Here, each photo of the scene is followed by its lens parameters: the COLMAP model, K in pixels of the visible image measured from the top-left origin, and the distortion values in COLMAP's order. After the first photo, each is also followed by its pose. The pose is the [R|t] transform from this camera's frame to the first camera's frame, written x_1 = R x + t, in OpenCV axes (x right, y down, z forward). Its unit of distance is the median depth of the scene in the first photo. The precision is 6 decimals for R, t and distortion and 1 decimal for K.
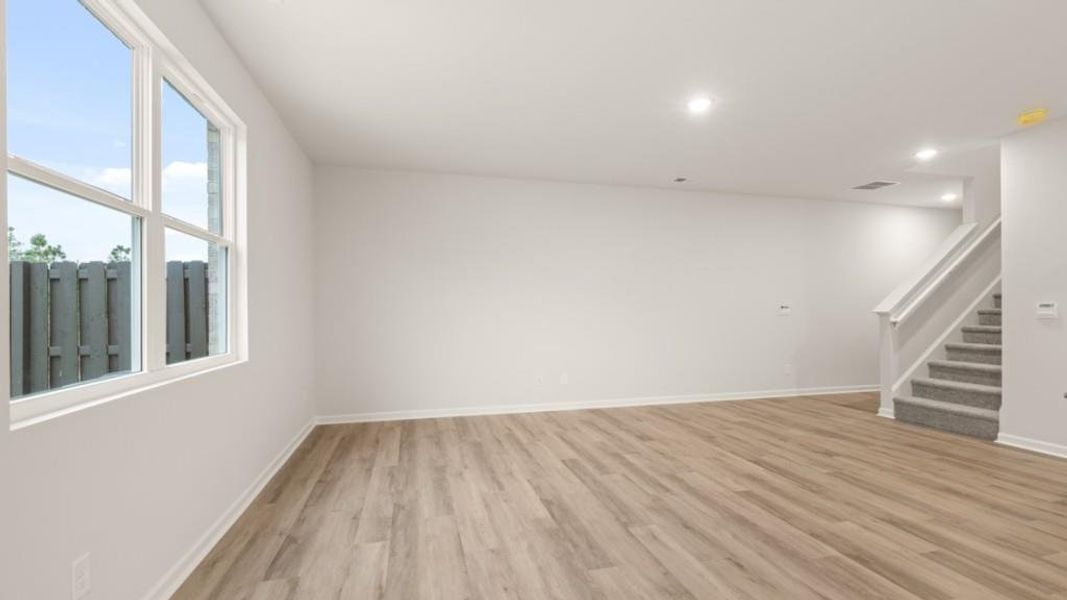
lens RADIAL K [[487.2, 0, 532.9], [0, 487.2, 302.5], [0, 0, 1]] dist [-0.020890, 0.000119]
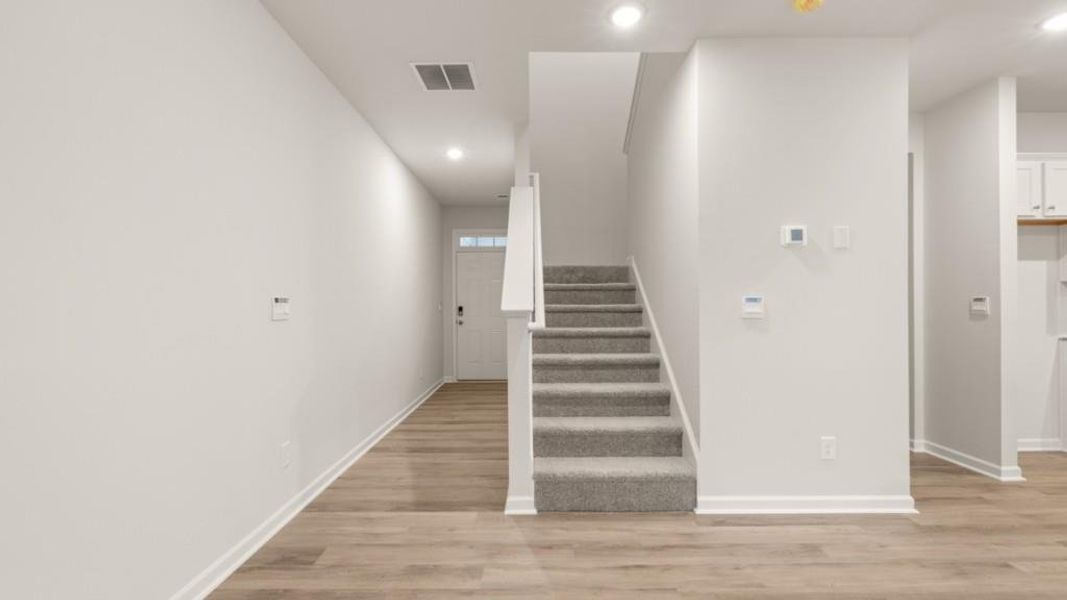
lens RADIAL K [[487.2, 0, 532.9], [0, 487.2, 302.5], [0, 0, 1]] dist [-0.020890, 0.000119]
pose [[0.261603, -0.000630, 0.965175, 0.242611], [-0.013328, 0.999902, 0.004266, 0.009365], [-0.965084, -0.013980, 0.261569, 0.887253]]
